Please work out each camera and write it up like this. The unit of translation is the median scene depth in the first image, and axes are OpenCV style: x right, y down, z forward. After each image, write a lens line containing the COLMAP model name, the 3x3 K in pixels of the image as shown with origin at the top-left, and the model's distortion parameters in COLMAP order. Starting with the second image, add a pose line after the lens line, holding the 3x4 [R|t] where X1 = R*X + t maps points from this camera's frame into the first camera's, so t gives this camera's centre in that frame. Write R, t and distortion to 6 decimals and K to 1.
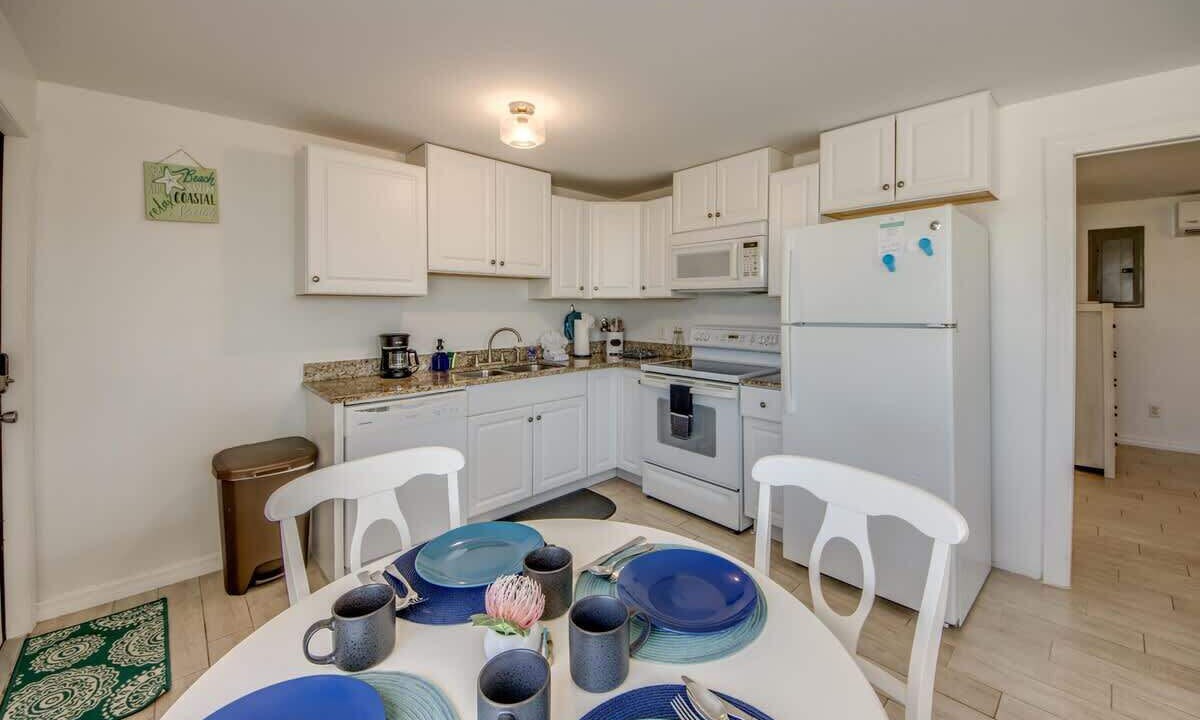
lens RADIAL K [[462.0, 0, 592.4], [0, 462.0, 302.6], [0, 0, 1]] dist [-0.000915, -0.008414]
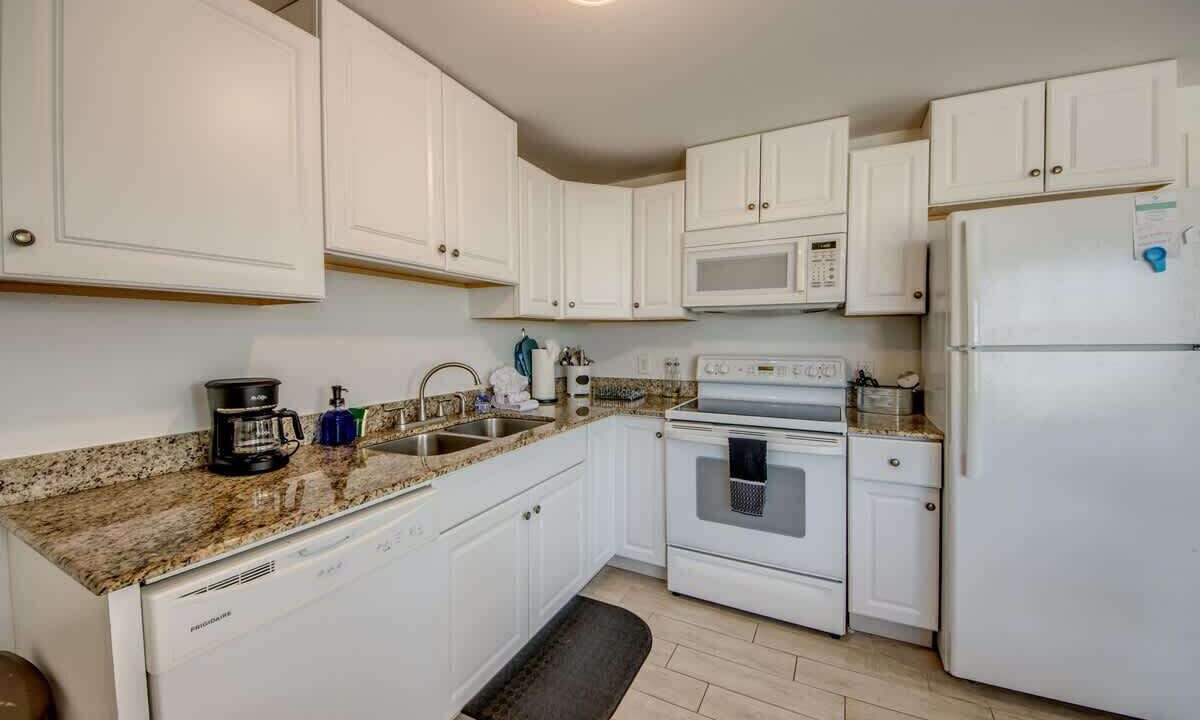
lens RADIAL K [[462.0, 0, 611.6], [0, 462.0, 347.4], [0, 0, 1]] dist [-0.000915, -0.008414]
pose [[0.930260, -0.008815, 0.366795, -0.233311], [-0.001203, 0.999633, 0.027075, 0.019190], [-0.366899, -0.025628, 0.929908, 0.389385]]
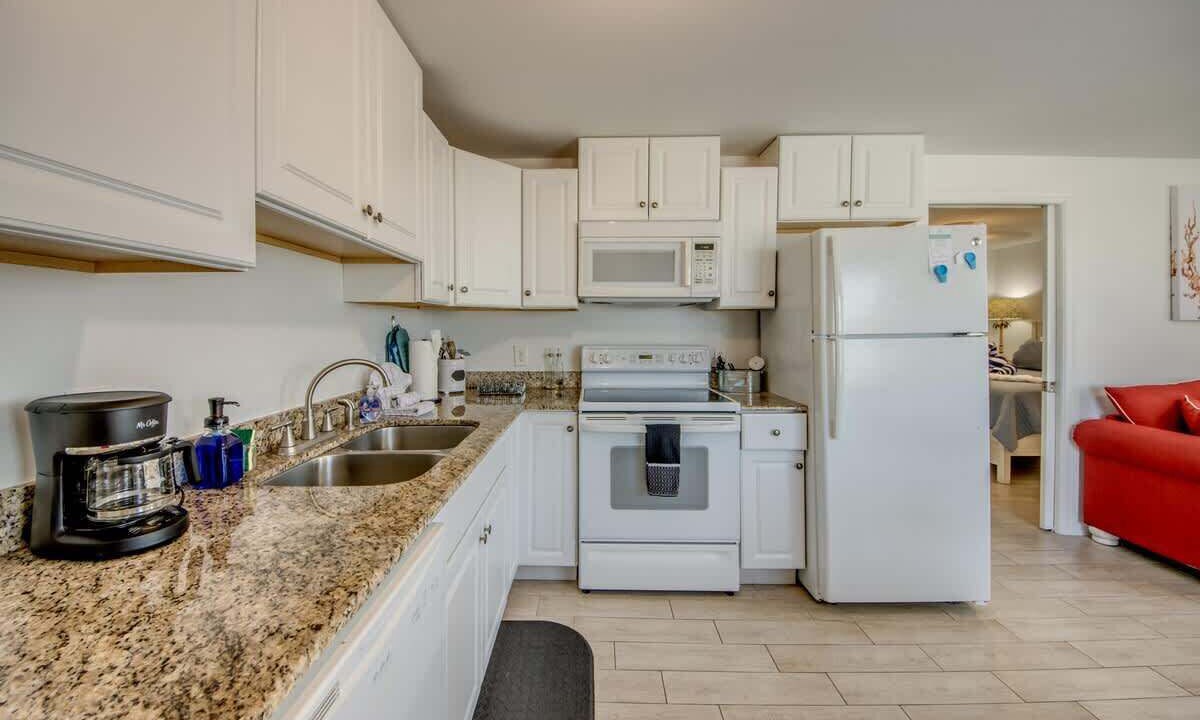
lens RADIAL K [[462.0, 0, 569.9], [0, 462.0, 331.7], [0, 0, 1]] dist [-0.000915, -0.008414]
pose [[0.679380, -0.003647, 0.733777, -0.414701], [-0.004651, 0.999946, 0.009276, 0.022898], [-0.733772, -0.009714, 0.679327, 0.562874]]
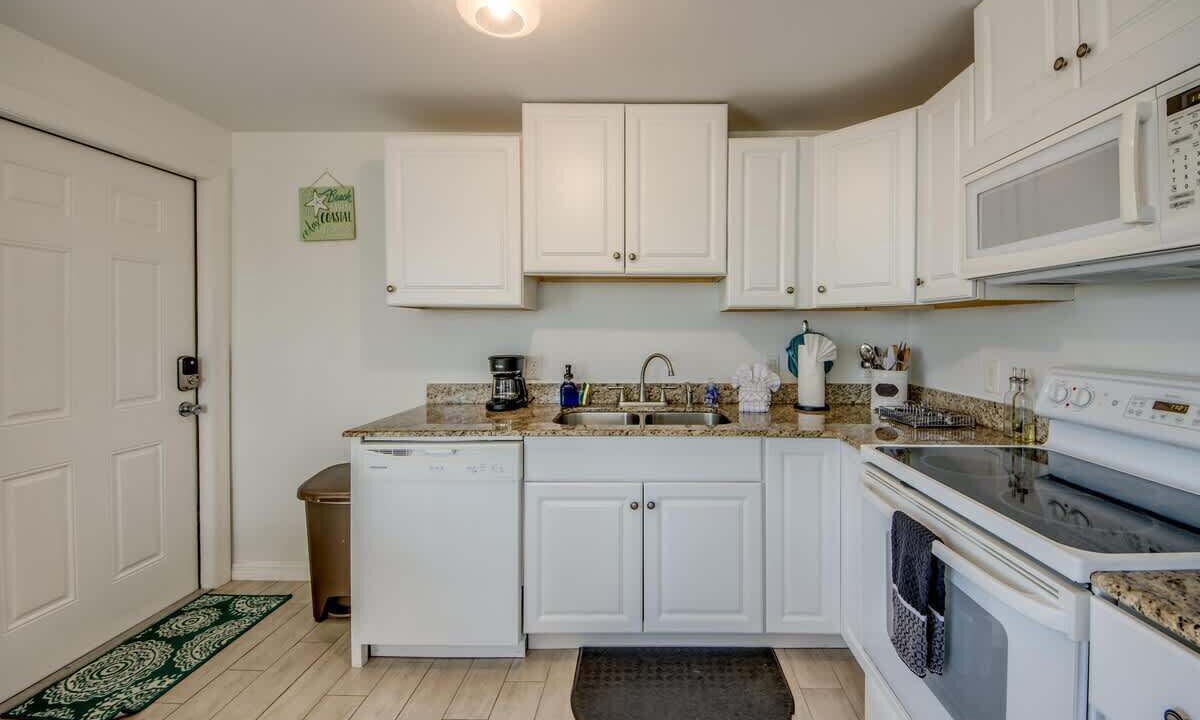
lens RADIAL K [[462.0, 0, 619.9], [0, 462.0, 325.8], [0, 0, 1]] dist [-0.000915, -0.008414]
pose [[0.736399, -0.000726, -0.676547, 0.244552], [-0.000241, 0.999999, -0.001335, 0.016787], [0.676547, 0.001146, 0.736398, 0.511914]]
